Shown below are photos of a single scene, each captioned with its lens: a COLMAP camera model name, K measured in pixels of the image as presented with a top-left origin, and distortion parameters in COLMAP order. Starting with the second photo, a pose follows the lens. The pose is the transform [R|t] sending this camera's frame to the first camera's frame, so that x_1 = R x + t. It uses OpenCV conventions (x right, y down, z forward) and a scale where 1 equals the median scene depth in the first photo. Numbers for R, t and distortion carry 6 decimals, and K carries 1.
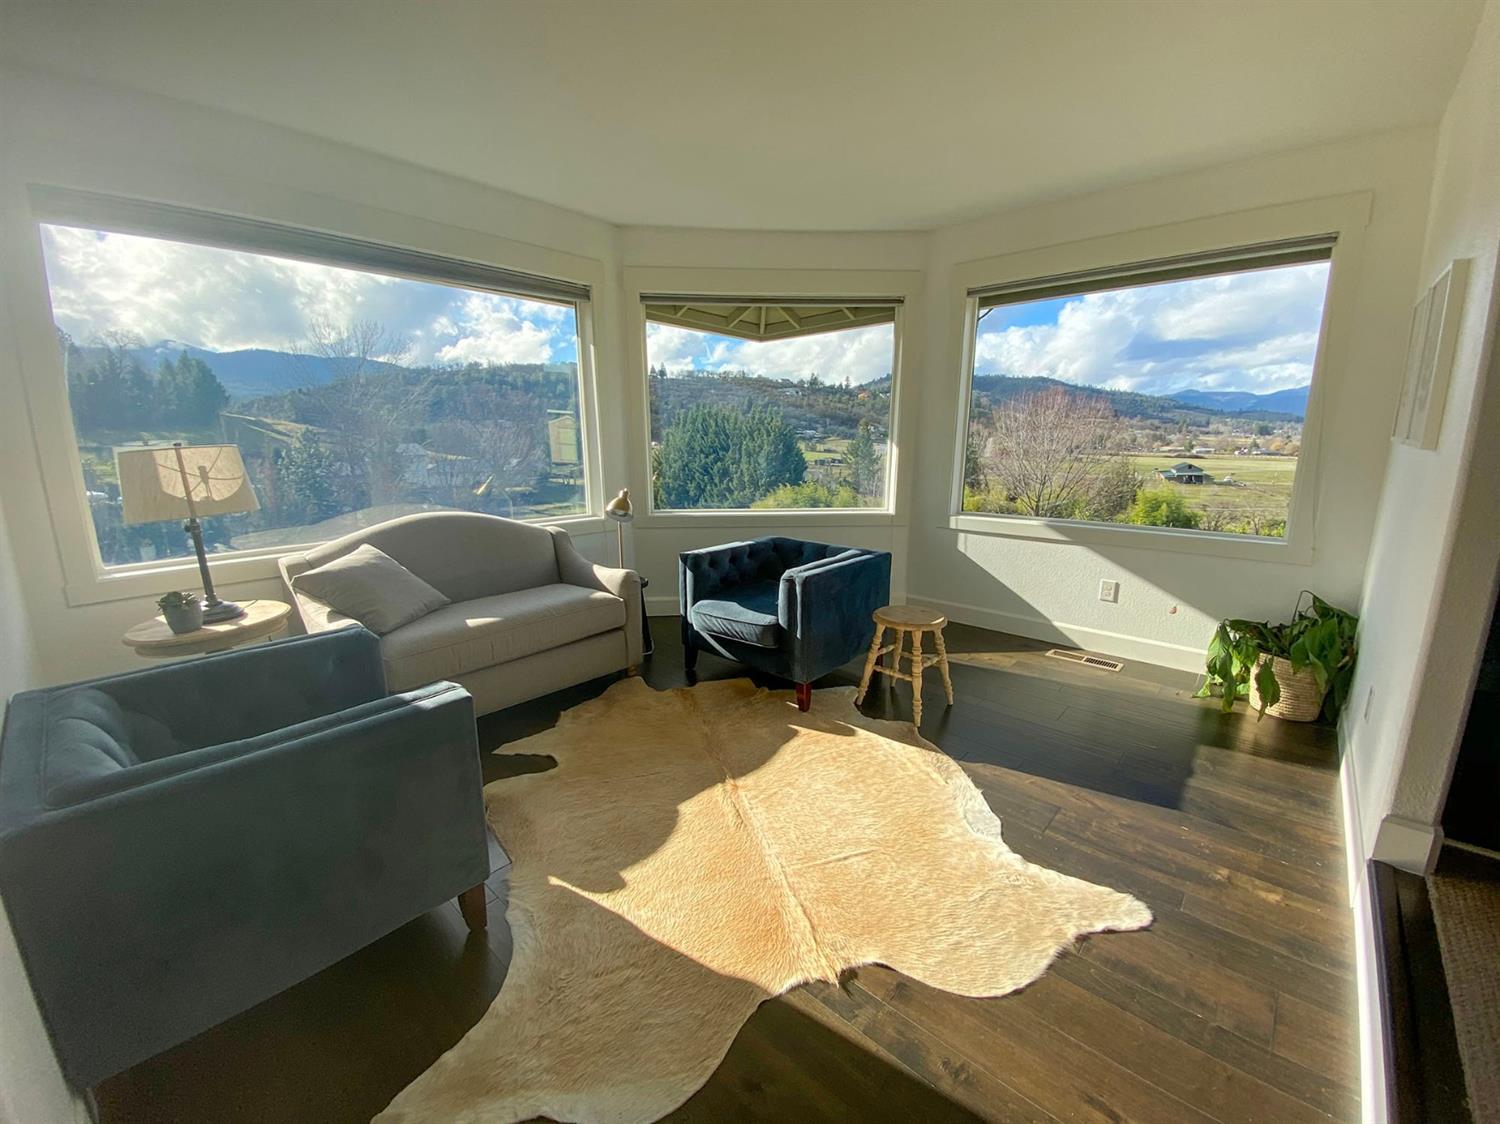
lens RADIAL K [[612.4, 0, 745.2], [0, 612.4, 566.5], [0, 0, 1]] dist [-0.000584, -0.000143]
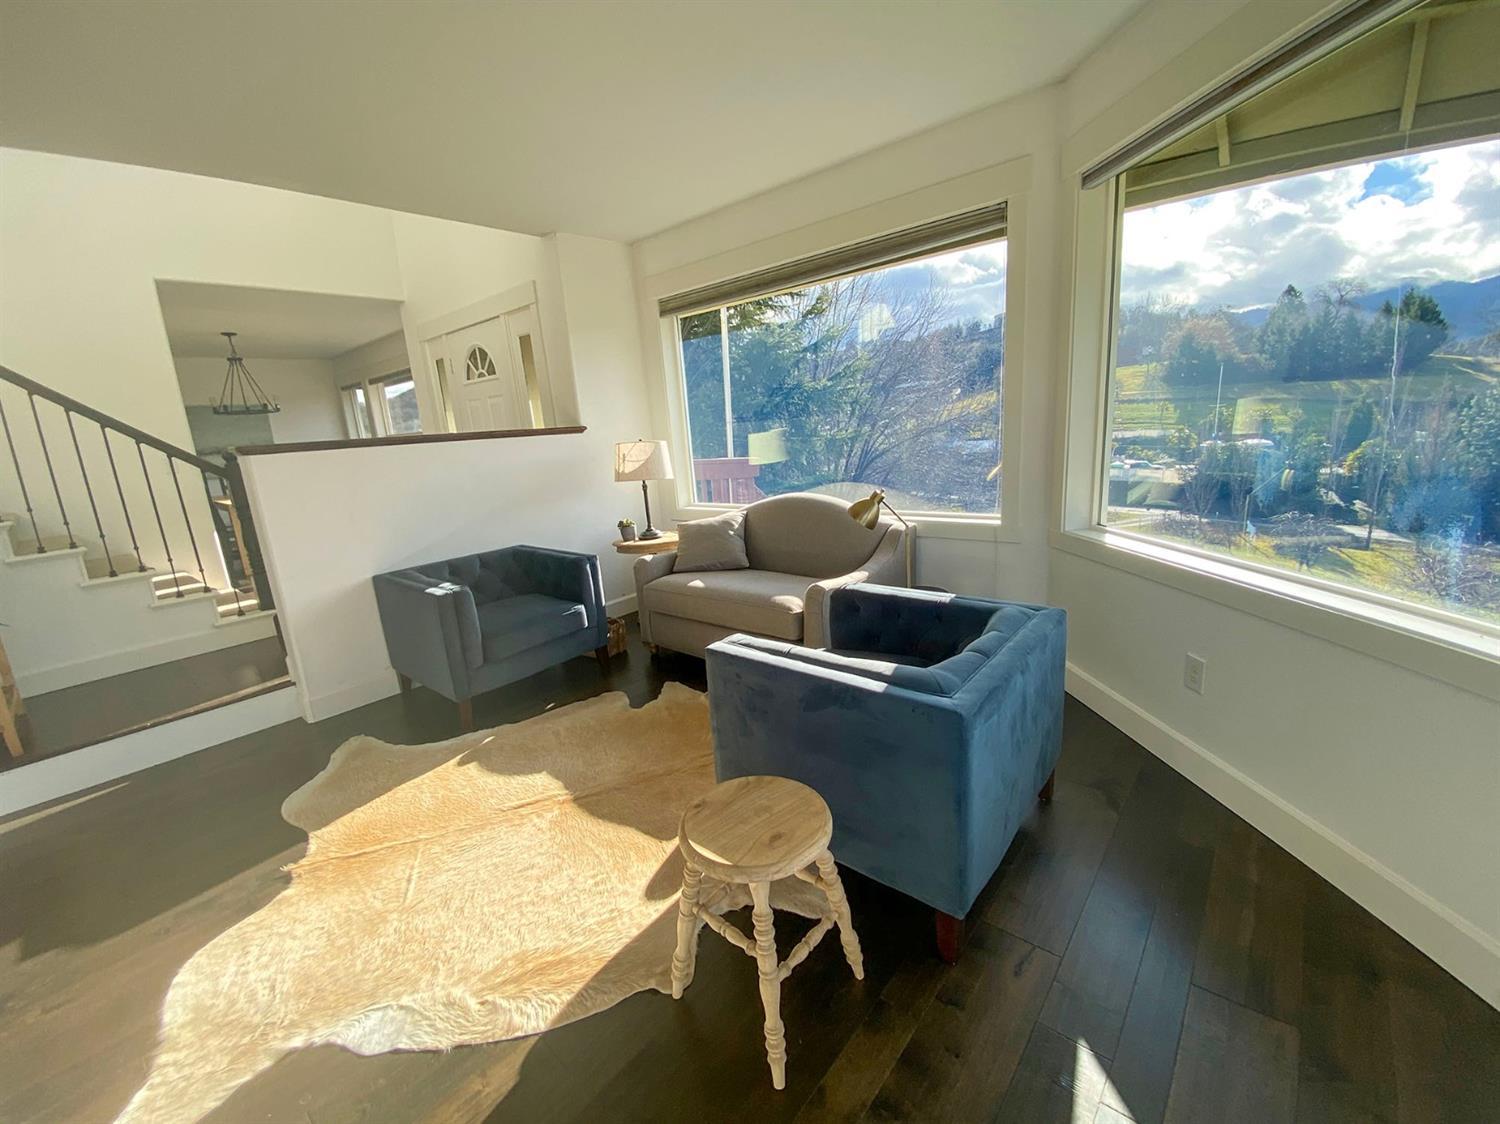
lens RADIAL K [[612.4, 0, 745.2], [0, 612.4, 566.5], [0, 0, 1]] dist [-0.000584, -0.000143]
pose [[0.032187, 0.232205, -0.972134, 0.611998], [-0.154183, 0.962149, 0.224715, -0.190636], [0.987518, 0.142653, 0.066771, 0.835184]]
